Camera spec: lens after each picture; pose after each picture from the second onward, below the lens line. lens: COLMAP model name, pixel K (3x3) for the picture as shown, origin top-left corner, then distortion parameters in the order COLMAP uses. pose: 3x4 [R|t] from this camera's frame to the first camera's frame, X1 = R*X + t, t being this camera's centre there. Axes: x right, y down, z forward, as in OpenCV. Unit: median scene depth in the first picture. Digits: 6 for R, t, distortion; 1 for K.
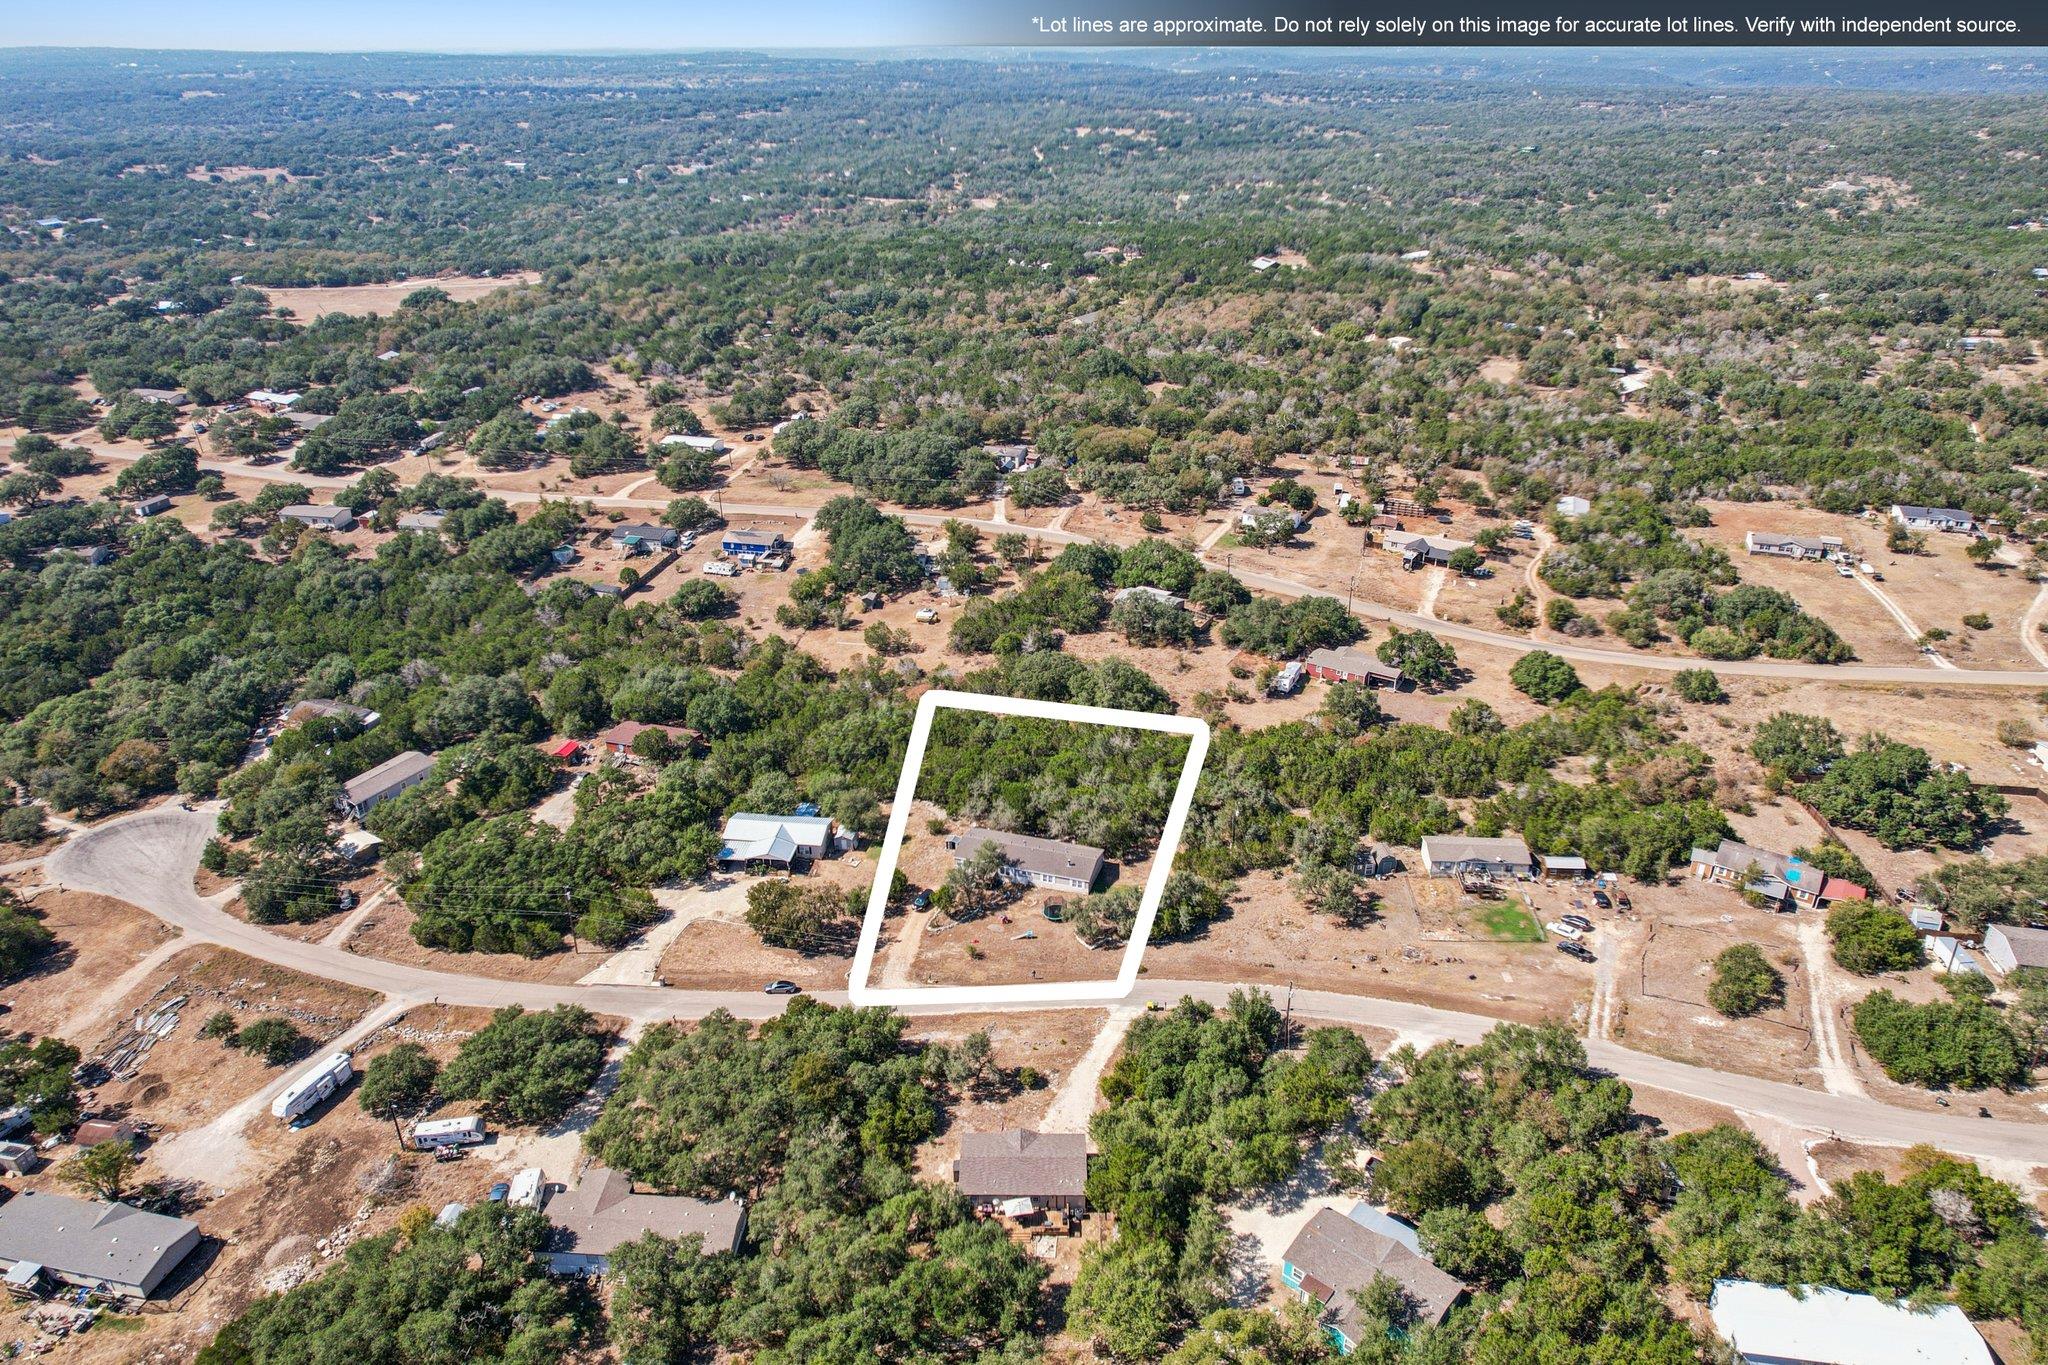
lens RADIAL K [[1363.3, 0, 1030.9], [0, 1363.3, 673.2], [0, 0, 1]] dist [-0.084949, 0.081683]
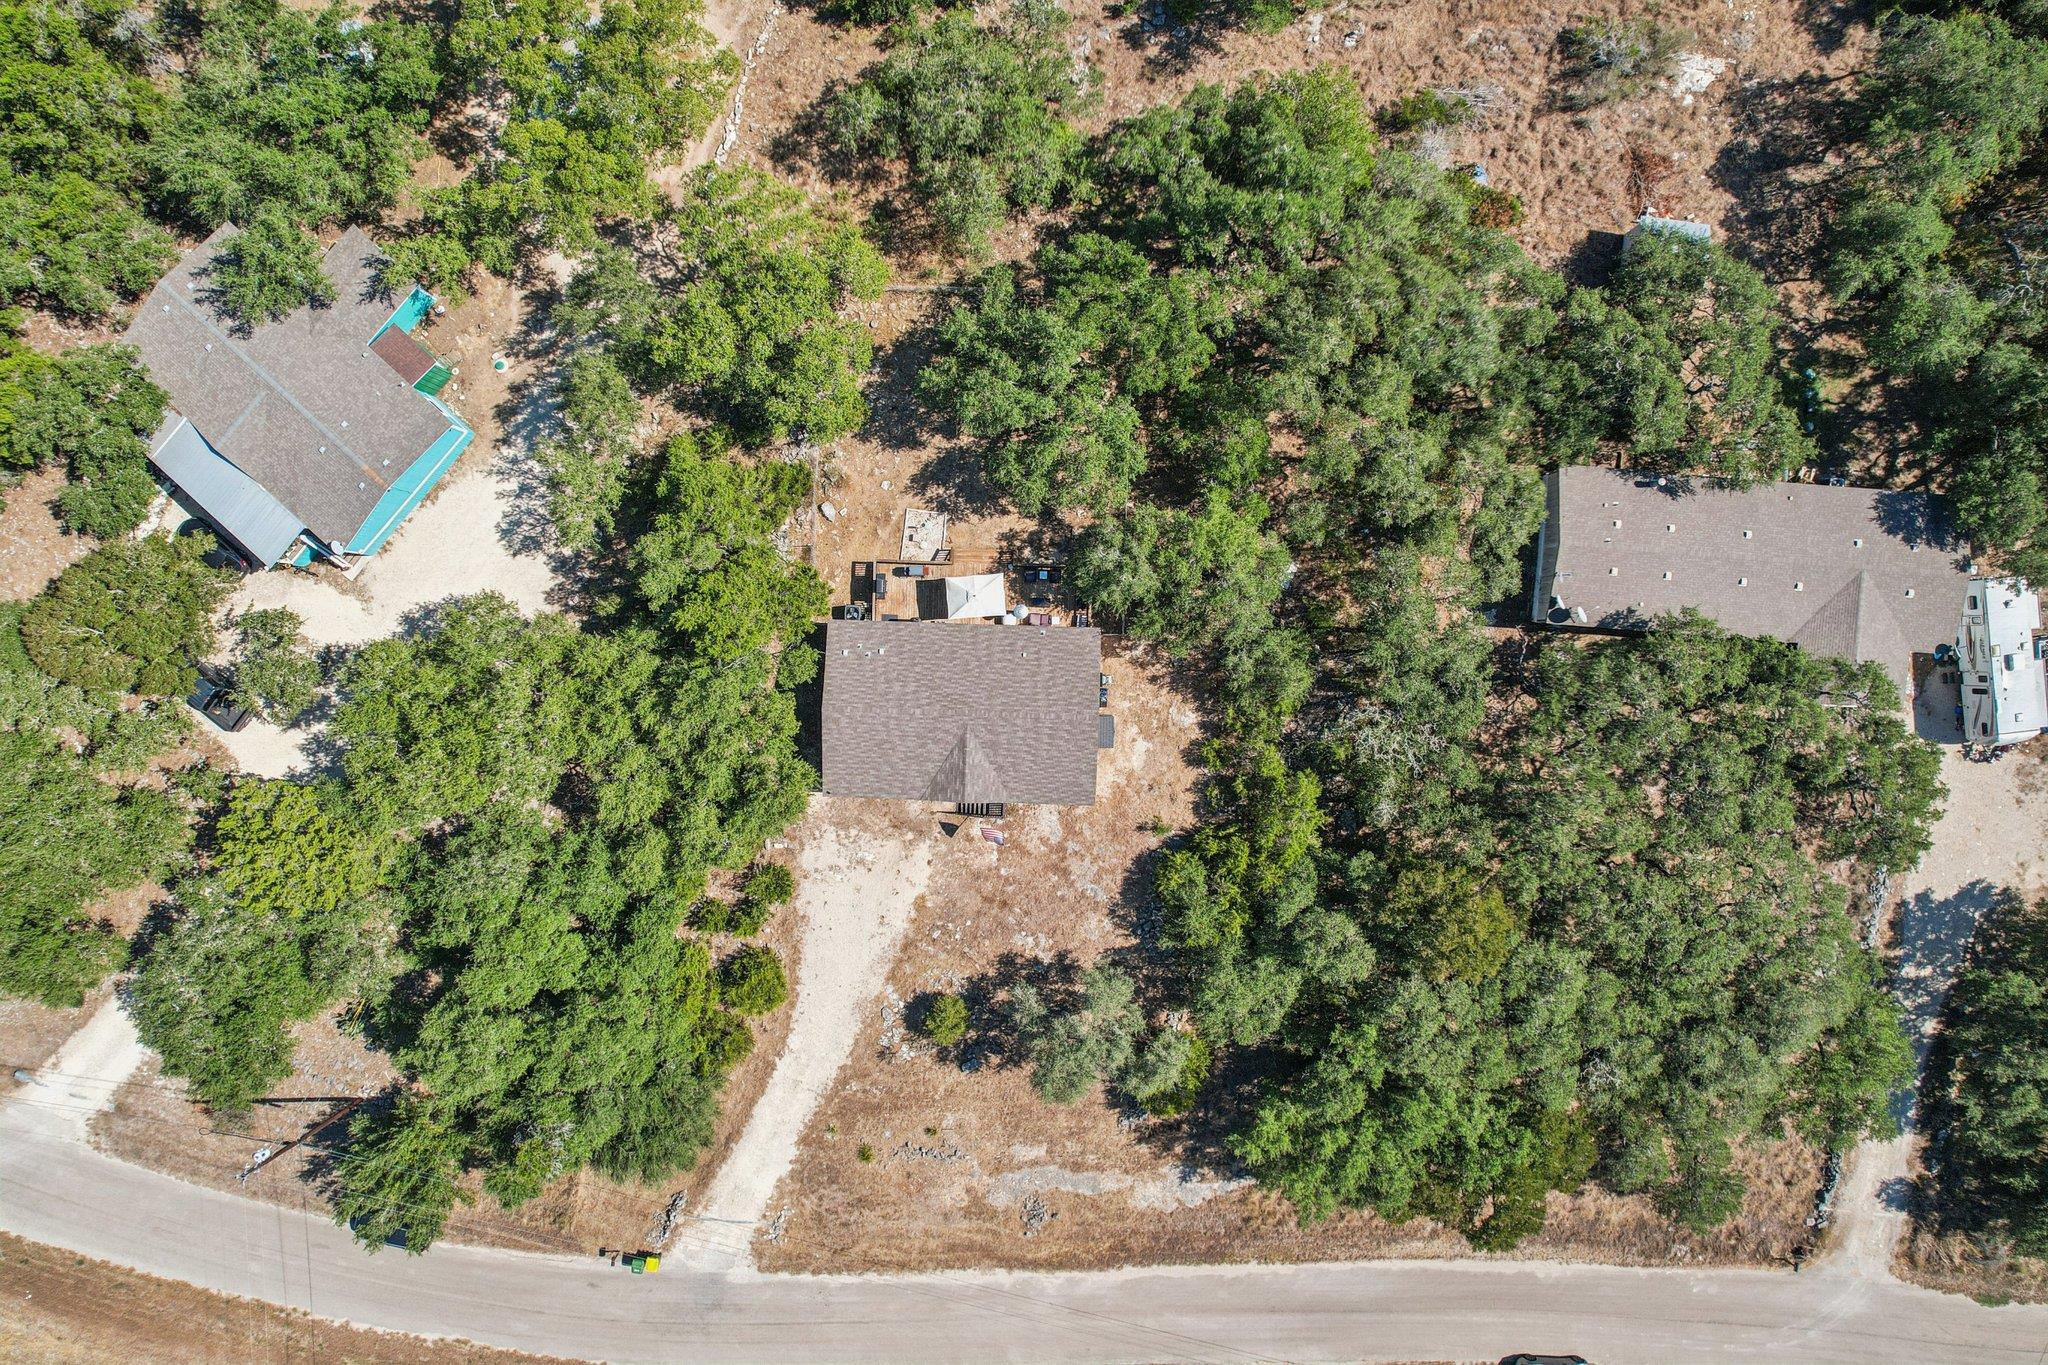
lens RADIAL K [[1363.3, 0, 1030.9], [0, 1363.3, 673.2], [0, 0, 1]] dist [-0.084949, 0.081683]
pose [[-0.999516, -0.016472, 0.026392, -0.038354], [0.030896, -0.426234, 0.904085, -0.046961], [-0.003643, 0.904463, 0.426537, 0.722557]]
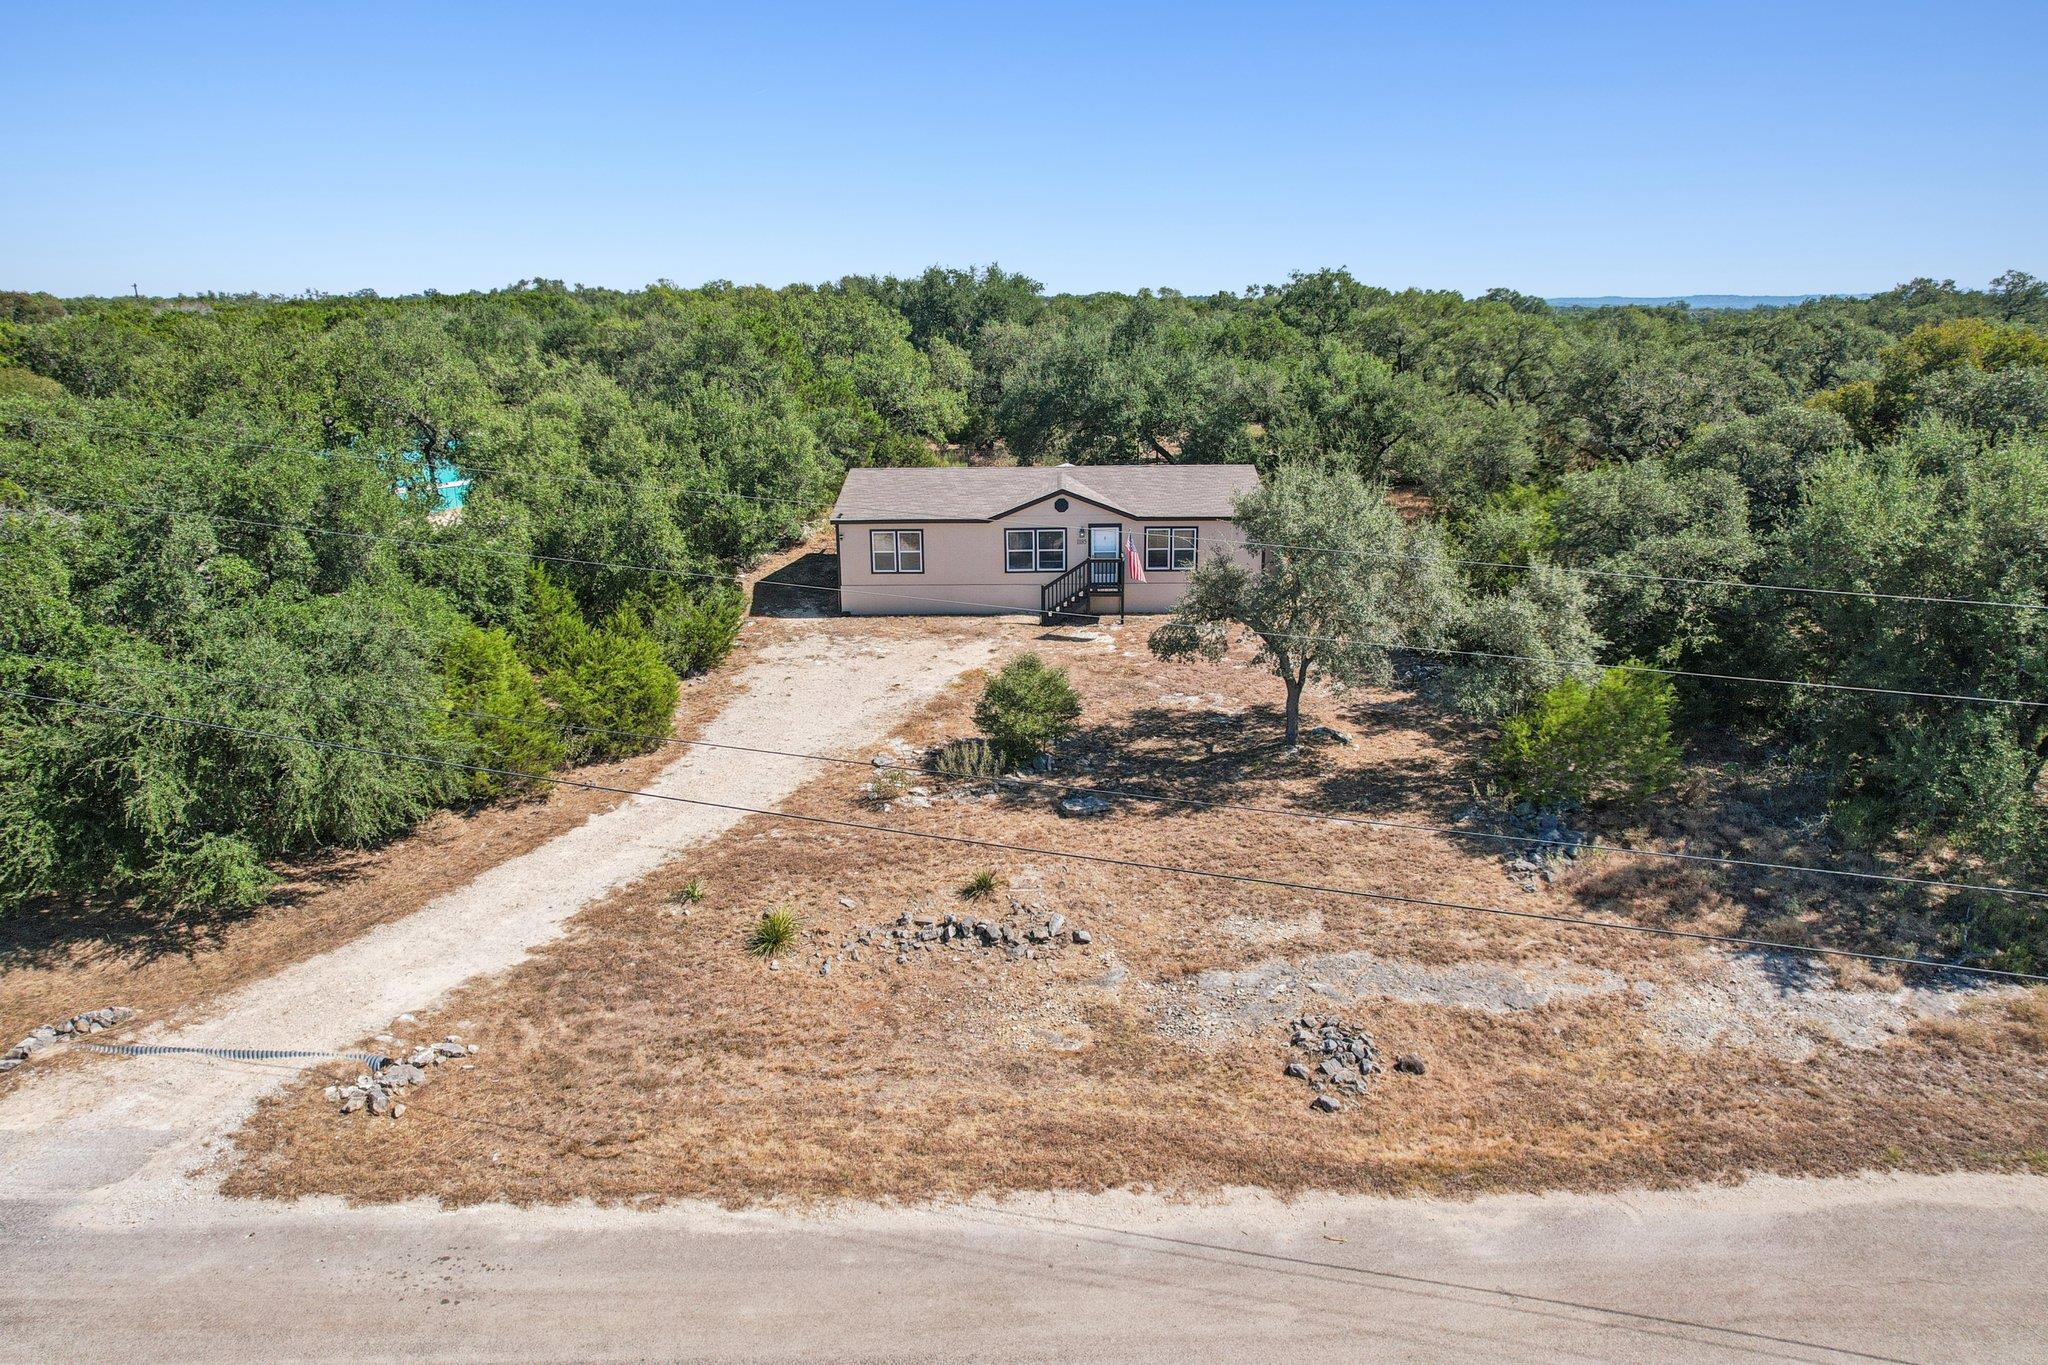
lens RADIAL K [[1363.3, 0, 1030.9], [0, 1363.3, 673.2], [0, 0, 1]] dist [-0.084949, 0.081683]
pose [[-0.999730, 0.019366, 0.012857, -0.004576], [0.023081, 0.761187, 0.648122, 0.174057], [0.002765, 0.648243, -0.761428, 1.151915]]
